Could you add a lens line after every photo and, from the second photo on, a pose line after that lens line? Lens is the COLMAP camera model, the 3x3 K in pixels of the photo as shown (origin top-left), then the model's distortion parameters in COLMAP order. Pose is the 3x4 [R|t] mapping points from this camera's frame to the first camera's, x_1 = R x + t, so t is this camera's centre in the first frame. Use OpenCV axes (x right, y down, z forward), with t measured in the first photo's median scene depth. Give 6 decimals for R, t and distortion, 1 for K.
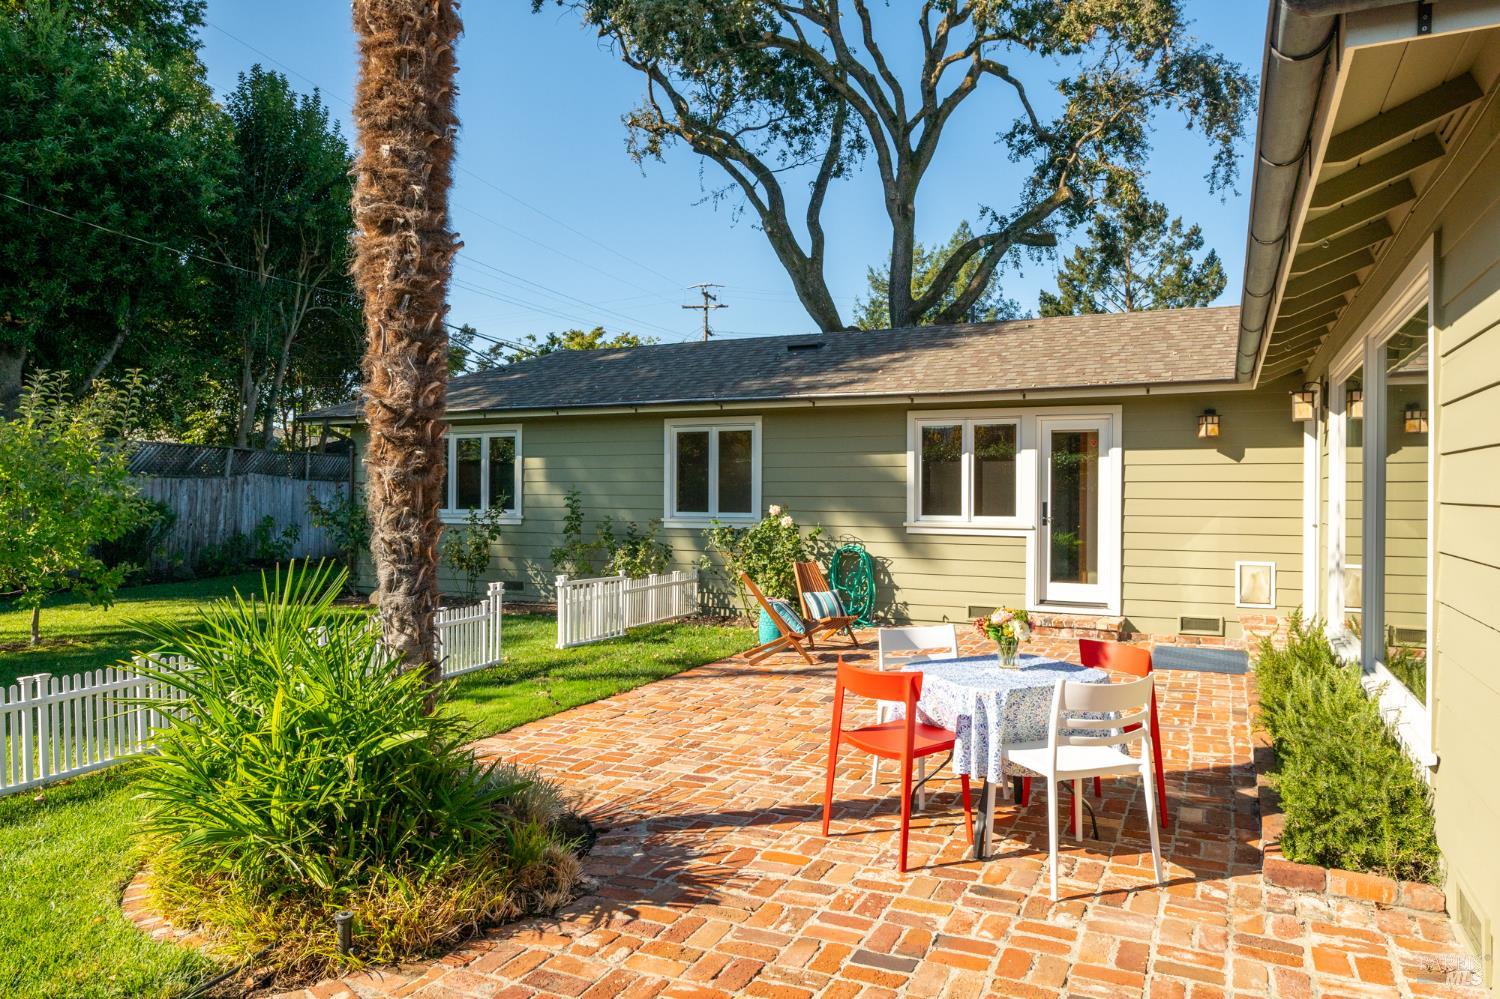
lens RADIAL K [[995.6, 0, 753.1], [0, 995.6, 499.0], [0, 0, 1]] dist [-0.003833, 0.003600]
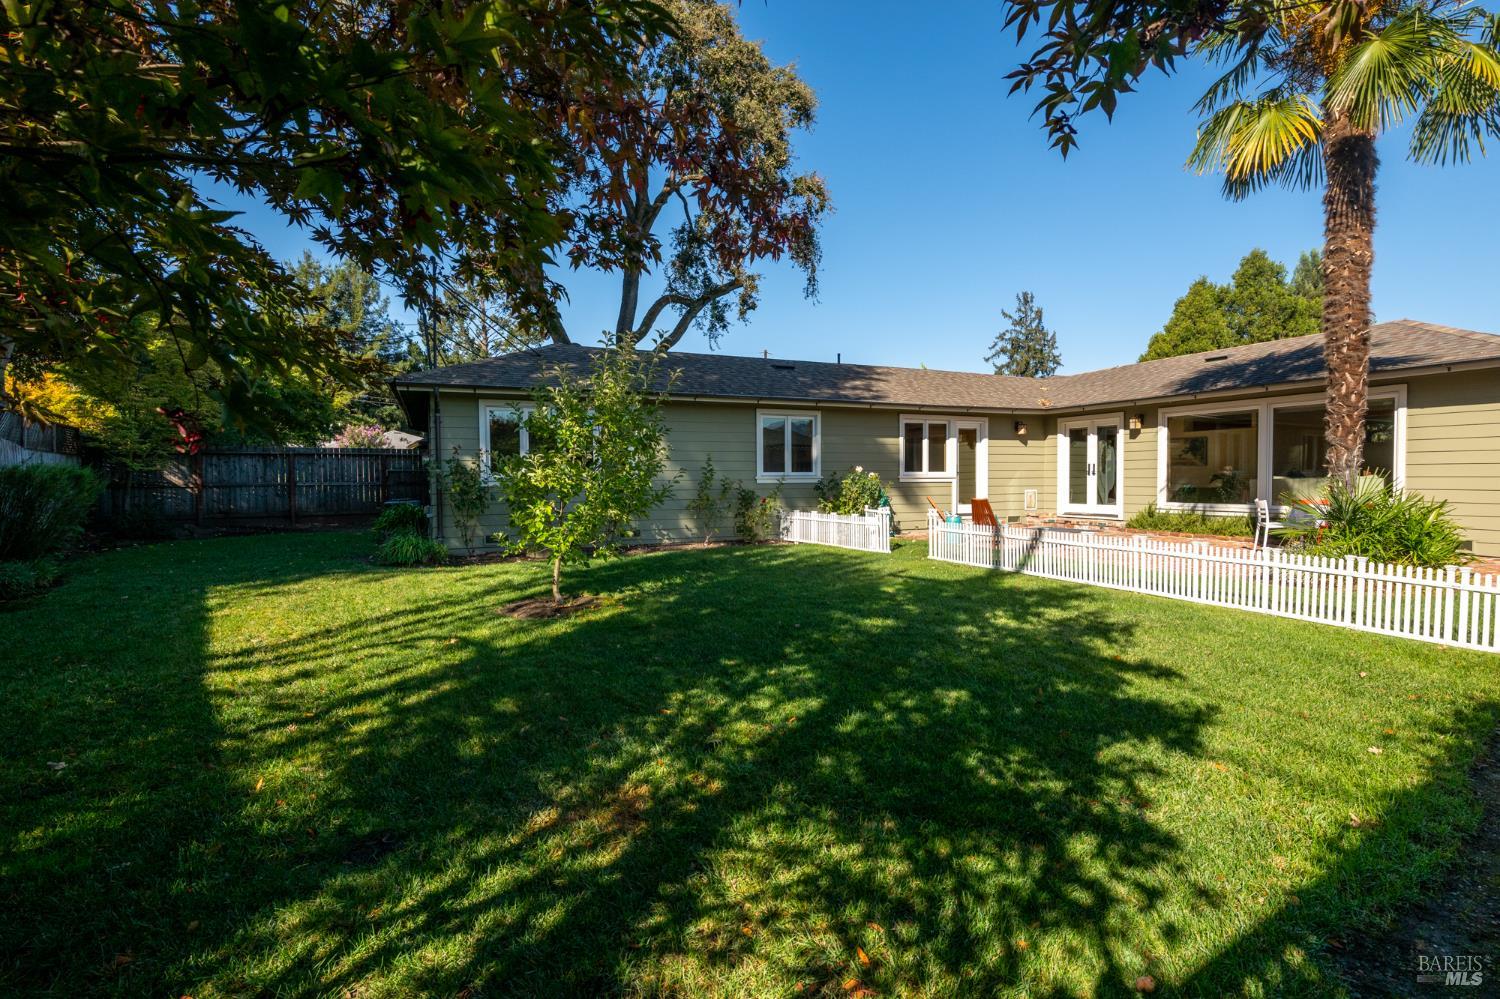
lens RADIAL K [[719.3, 0, 751.2], [0, 719.3, 496.8], [0, 0, 1]] dist [-0.001237, 0.000201]
pose [[0.654179, -0.029057, 0.755781, -1.039865], [0.011868, 0.999533, 0.028155, 0.022225], [-0.756246, -0.009449, 0.654219, 0.364977]]
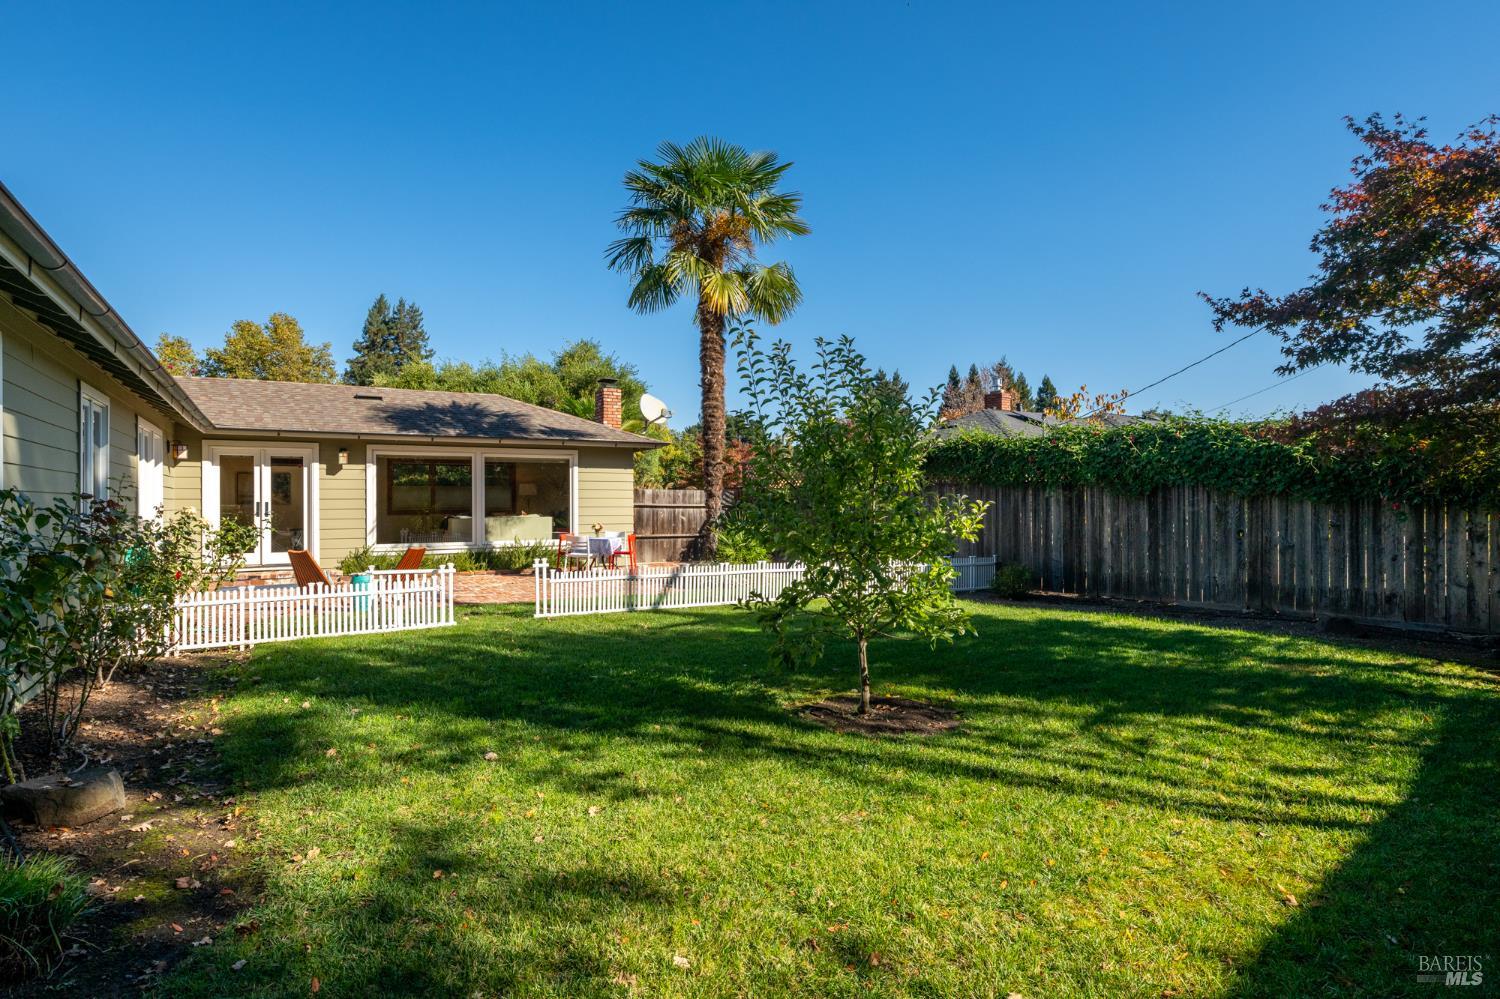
lens RADIAL K [[821.6, 0, 741.7], [0, 821.6, 497.3], [0, 0, 1]] dist [-0.005765, -0.000345]
pose [[-0.821997, 0.001025, 0.569491, -0.888067], [0.002074, 0.999997, 0.001193, -0.002110], [-0.569488, 0.002161, -0.821997, 1.396924]]
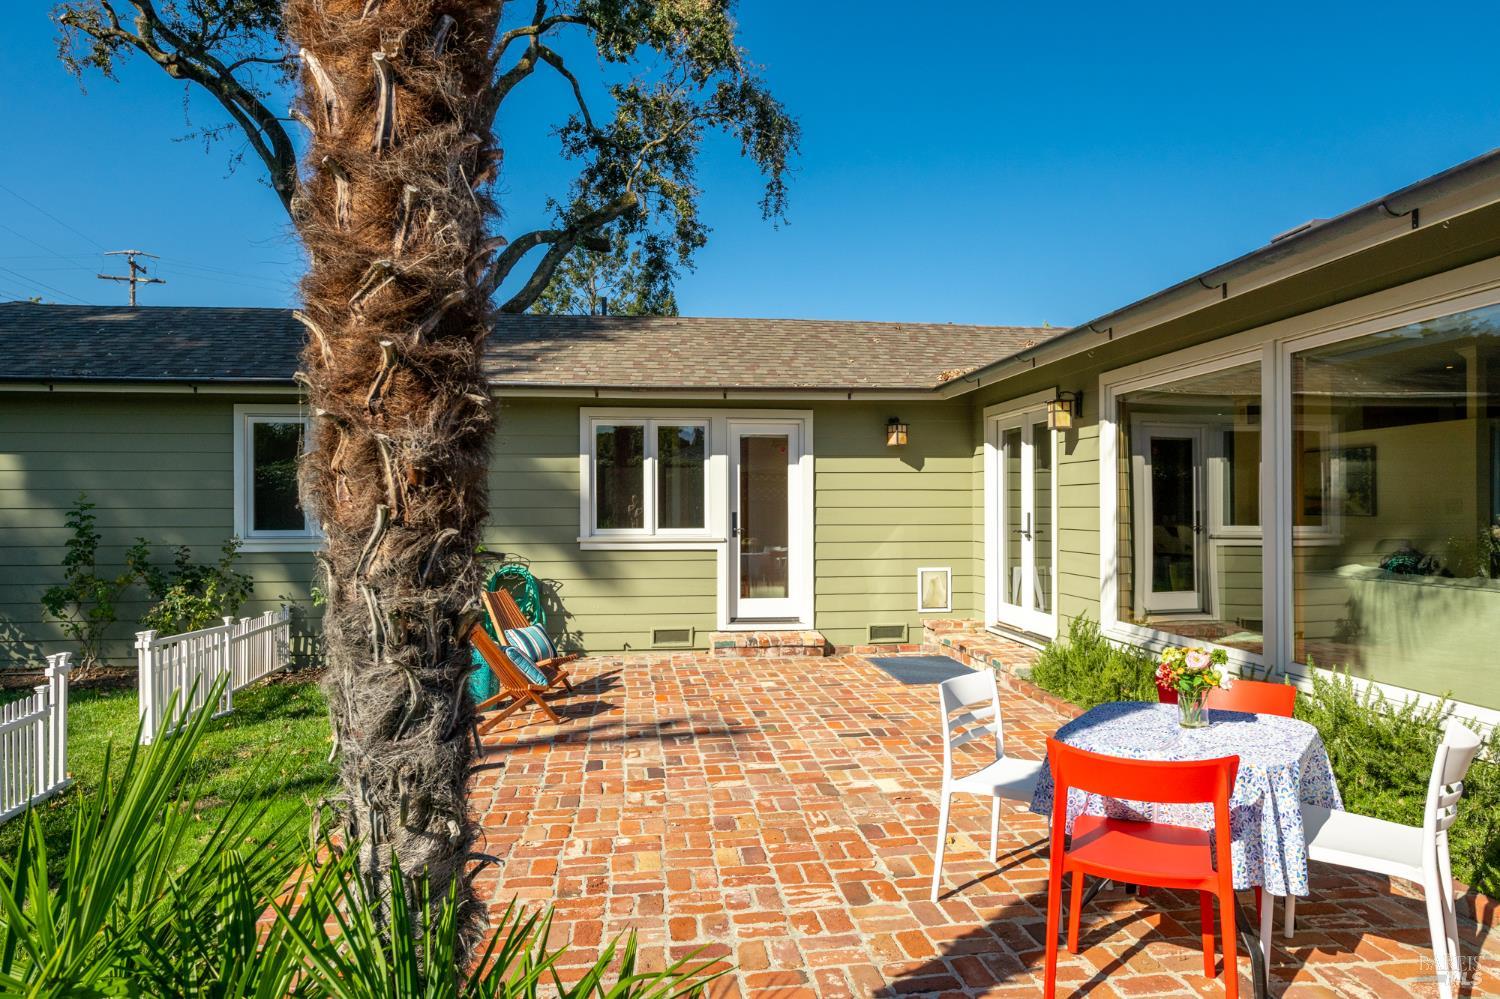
lens RADIAL K [[969.2, 0, 740.9], [0, 969.2, 504.8], [0, 0, 1]] dist [0.000394, -0.000173]
pose [[0.847596, -0.005813, 0.530610, -0.176354], [0.009653, 0.999943, -0.004466, 0.000421], [-0.530554, 0.008908, 0.847604, 0.228924]]
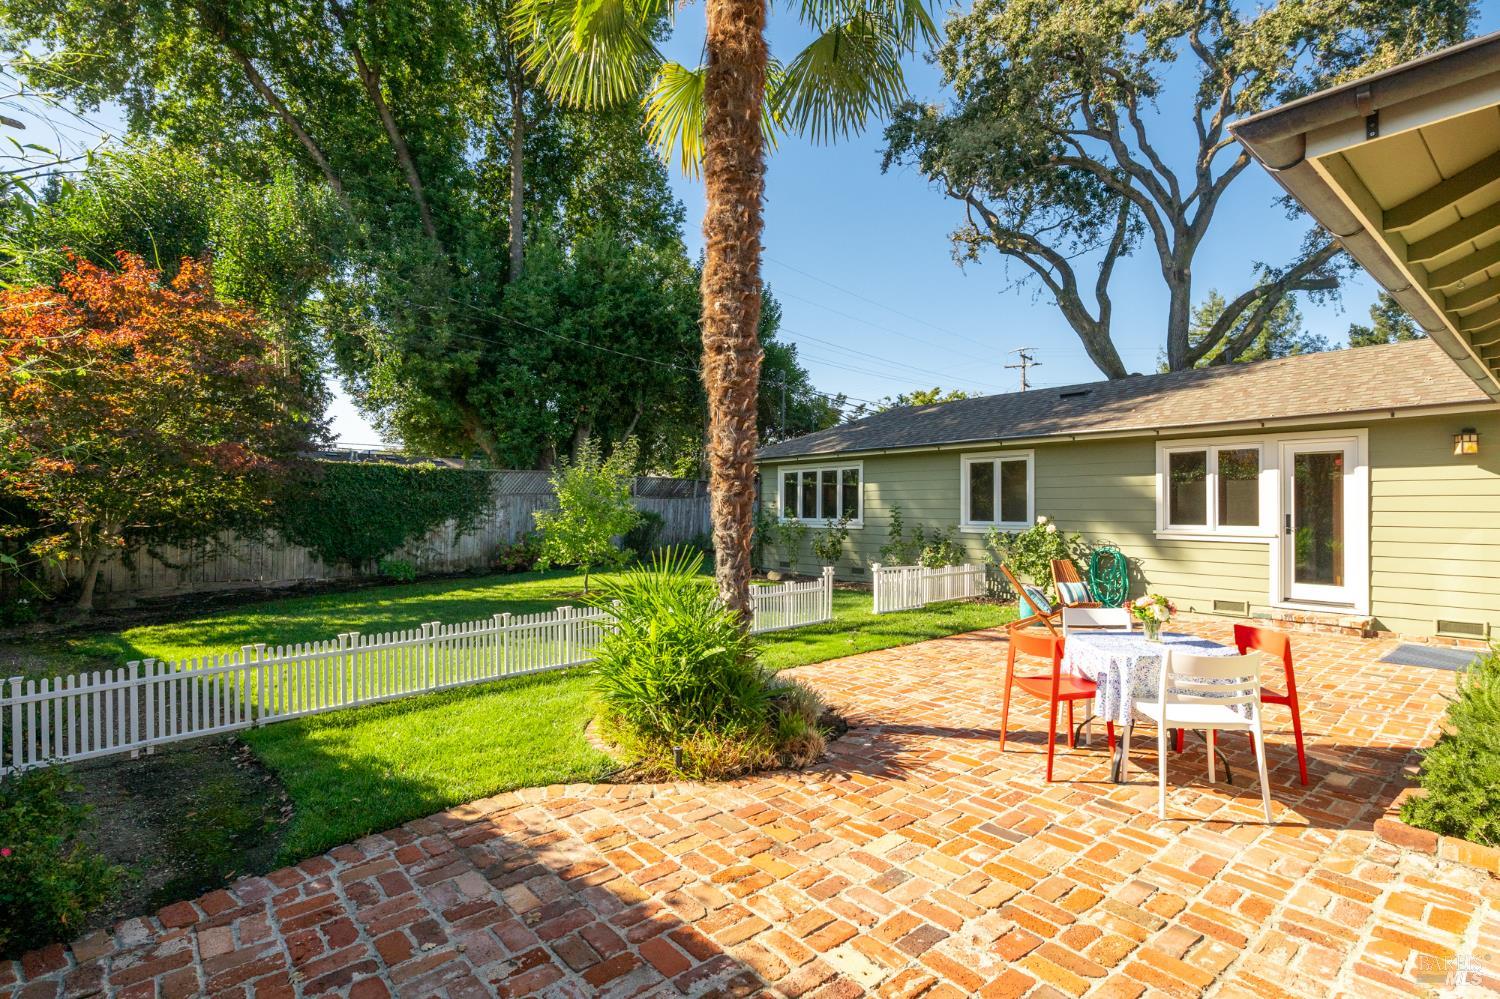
lens RADIAL K [[714.7, 0, 743.8], [0, 714.7, 501.3], [0, 0, 1]] dist [-0.001398, -0.000521]
pose [[0.904543, -0.006049, -0.426339, 0.071014], [-0.000307, 0.999890, -0.014838, 0.000434], [0.426382, 0.013553, 0.904442, -0.029459]]
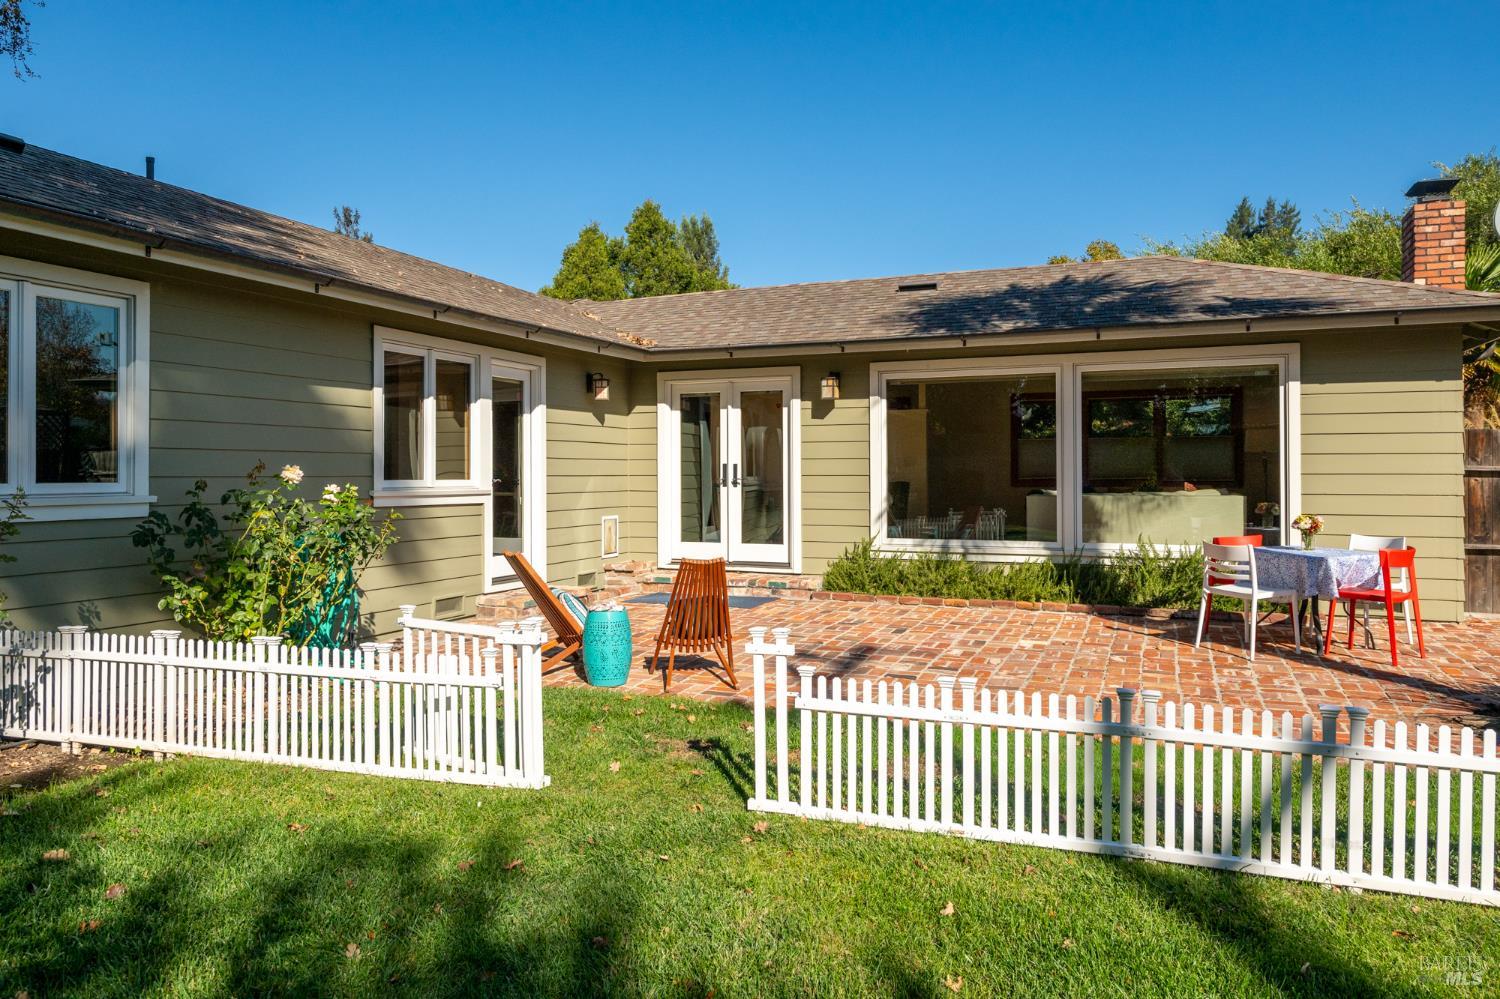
lens RADIAL K [[995.6, 0, 754.6], [0, 995.6, 465.1], [0, 0, 1]] dist [-0.003833, 0.003600]
pose [[-0.061824, 0.003516, 0.998081, -0.546558], [0.006175, 0.999976, -0.003140, 0.009598], [-0.998068, 0.005969, -0.061844, 0.814034]]
